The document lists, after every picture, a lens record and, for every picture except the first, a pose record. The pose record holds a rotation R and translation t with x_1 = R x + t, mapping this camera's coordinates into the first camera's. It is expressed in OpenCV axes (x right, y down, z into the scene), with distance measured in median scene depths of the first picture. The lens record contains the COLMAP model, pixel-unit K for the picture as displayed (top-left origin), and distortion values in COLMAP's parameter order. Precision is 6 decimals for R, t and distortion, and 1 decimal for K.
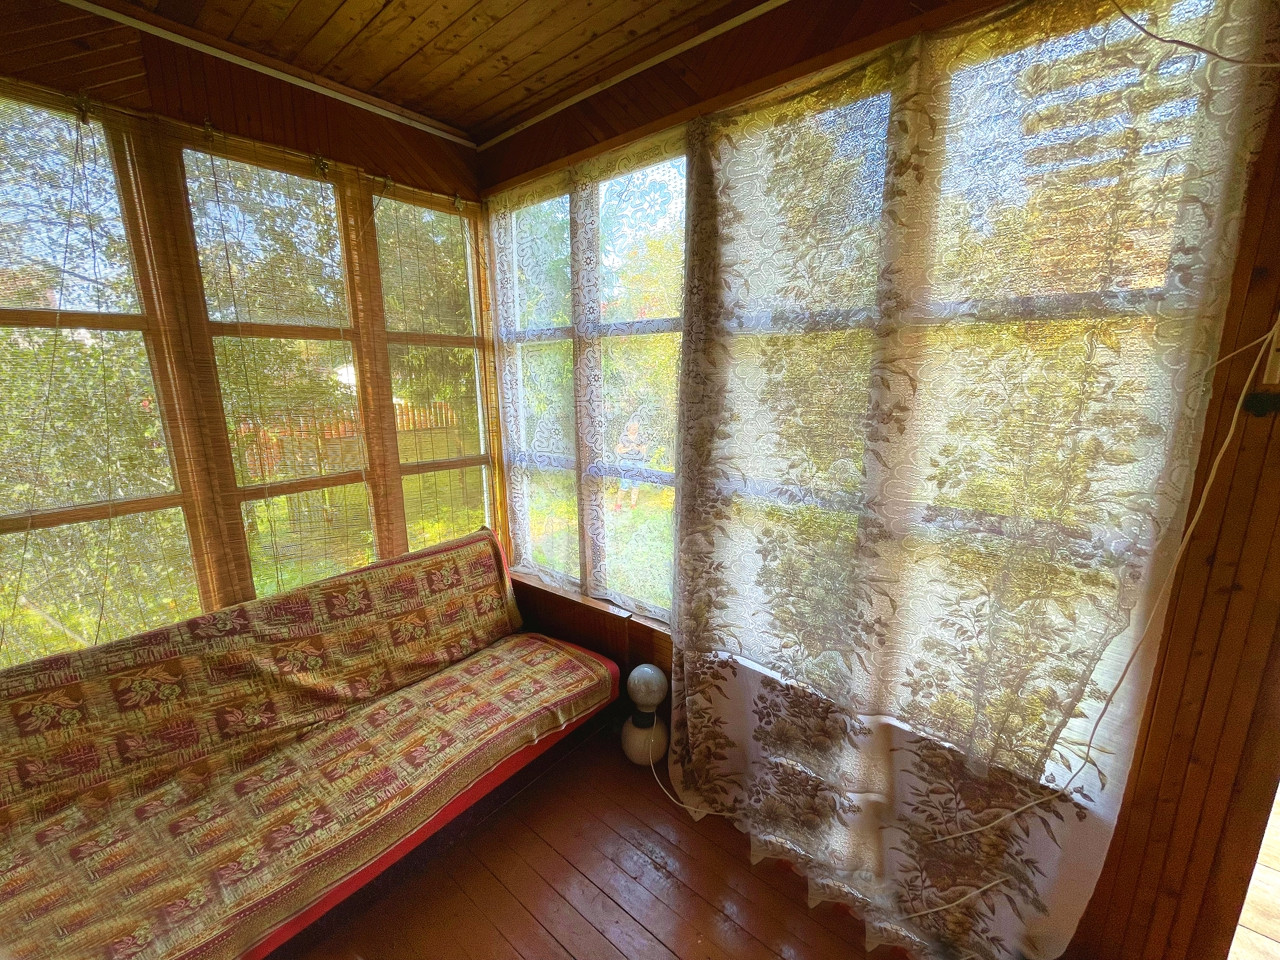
lens RADIAL K [[521.1, 0, 633.9], [0, 521.1, 482.4], [0, 0, 1]] dist [-0.002798, -0.000623]
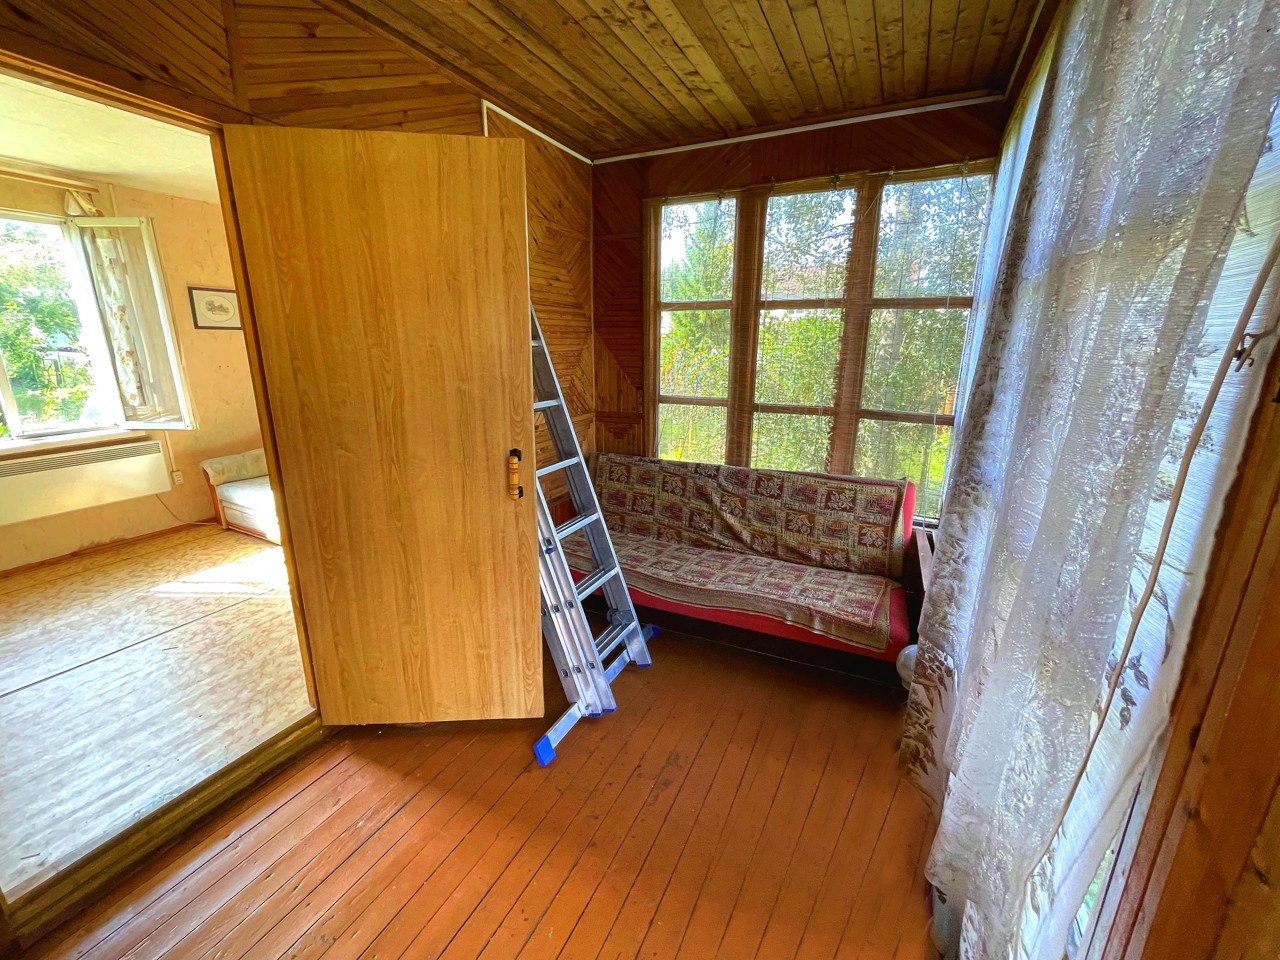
lens RADIAL K [[521.1, 0, 632.5], [0, 521.1, 485.2], [0, 0, 1]] dist [-0.002798, -0.000623]
pose [[0.228548, 0.271007, -0.935051, 0.772353], [-0.207148, 0.952015, 0.225292, -0.033695], [0.951239, 0.142204, 0.273719, 0.213022]]
